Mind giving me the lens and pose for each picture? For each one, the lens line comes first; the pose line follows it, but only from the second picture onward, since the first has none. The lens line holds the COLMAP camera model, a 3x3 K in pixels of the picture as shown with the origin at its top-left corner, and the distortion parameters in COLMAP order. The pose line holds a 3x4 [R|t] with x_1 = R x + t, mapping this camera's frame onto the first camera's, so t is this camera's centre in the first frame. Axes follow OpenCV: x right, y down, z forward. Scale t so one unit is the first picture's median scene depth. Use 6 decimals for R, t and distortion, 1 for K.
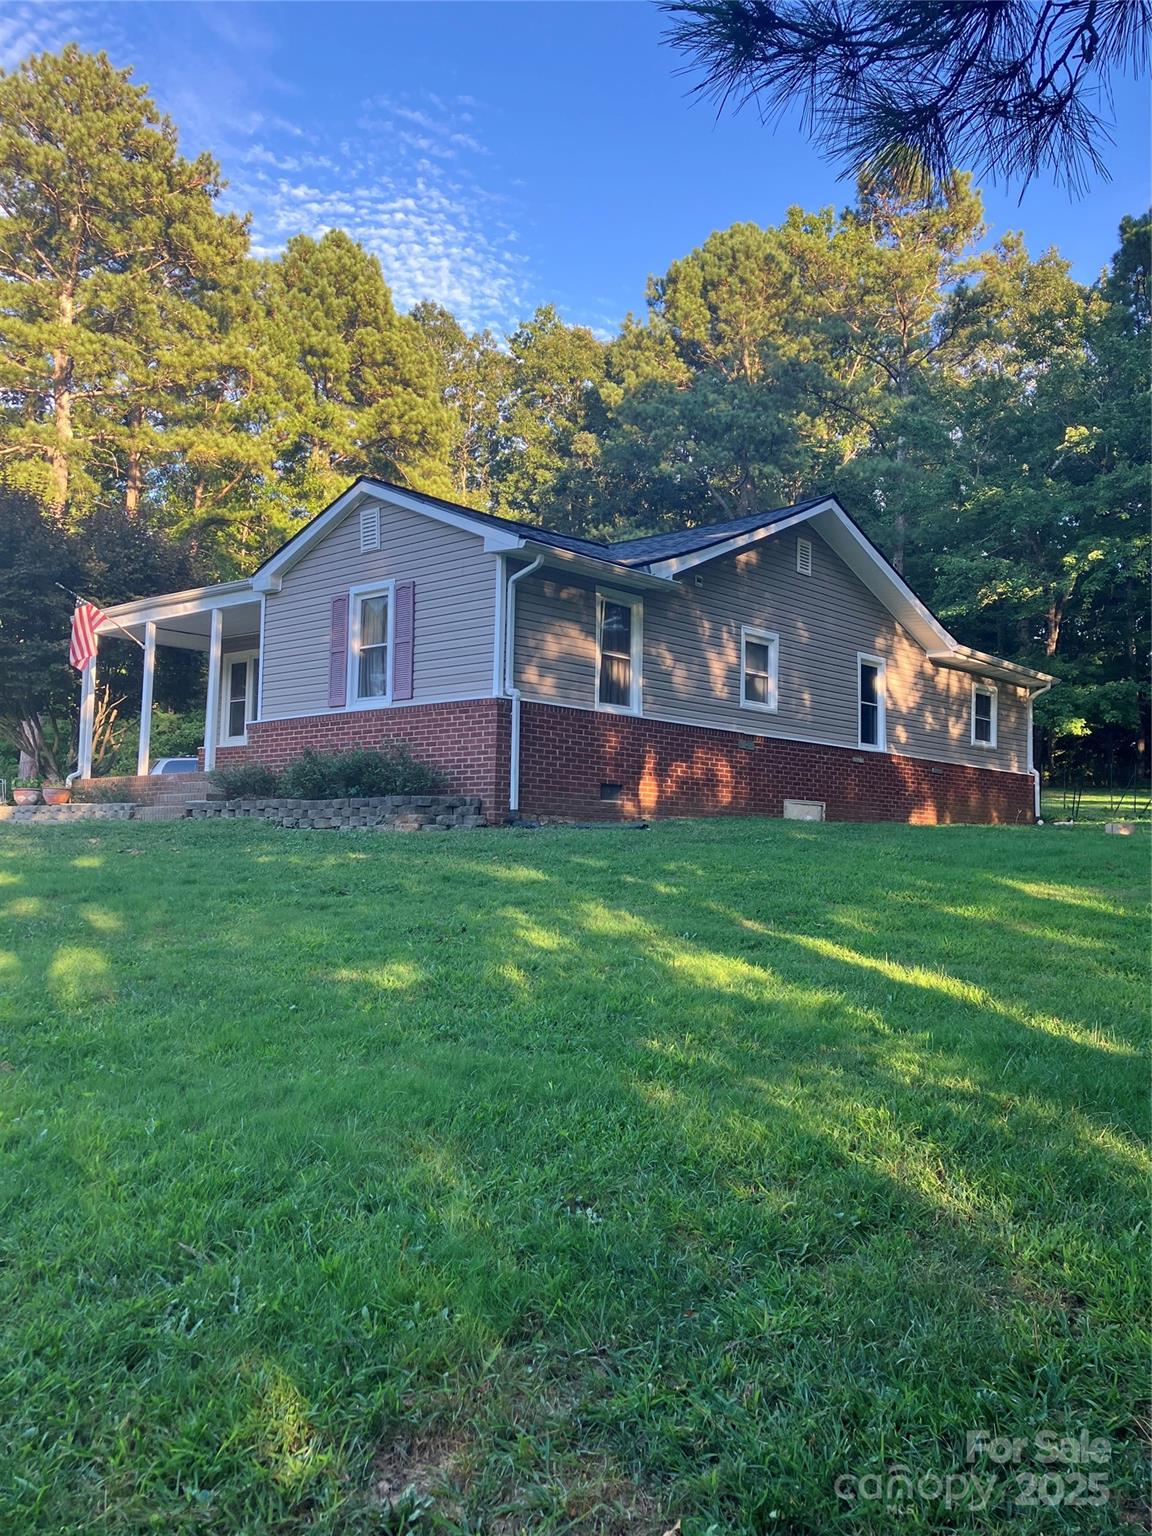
lens RADIAL K [[1262.1, 0, 590.6], [0, 1262.1, 763.7], [0, 0, 1]] dist [0.027812, -0.037761]
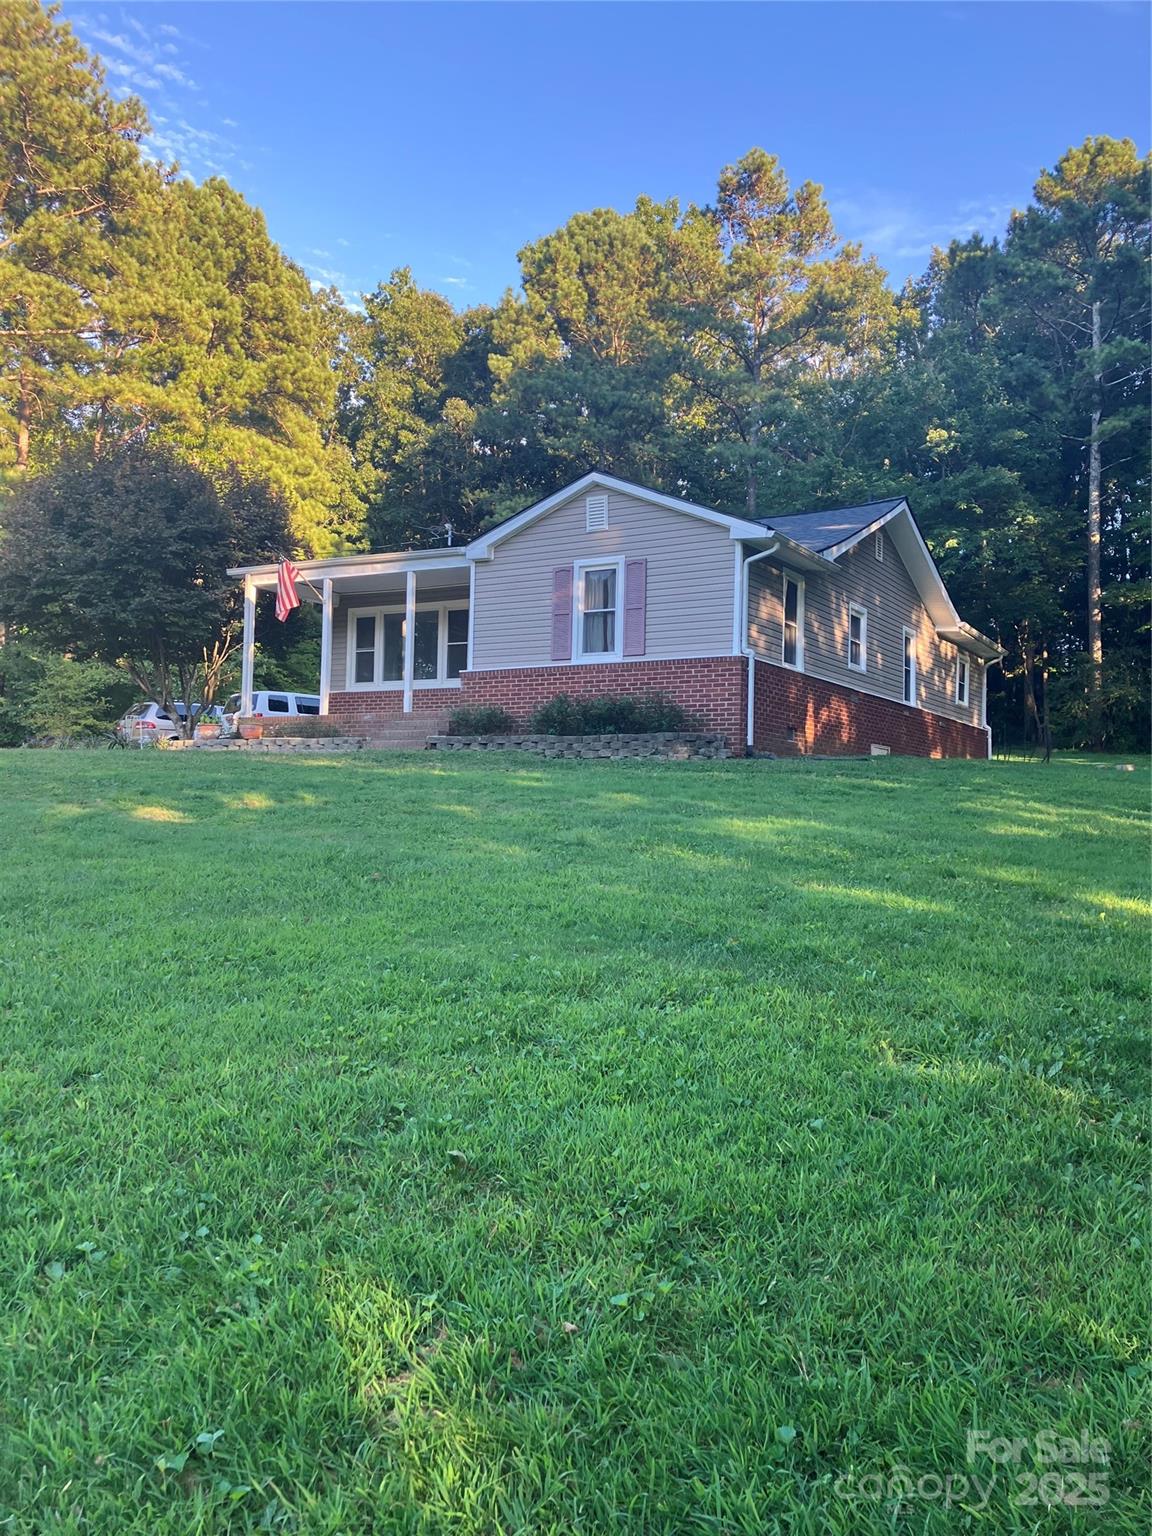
lens RADIAL K [[1262.1, 0, 561.0], [0, 1262.1, 772.9], [0, 0, 1]] dist [0.027812, -0.037761]
pose [[0.980661, 0.008498, 0.195530, -0.310864], [-0.016257, 0.999141, 0.038110, 0.012078], [-0.195038, -0.040552, 0.979957, -0.128619]]
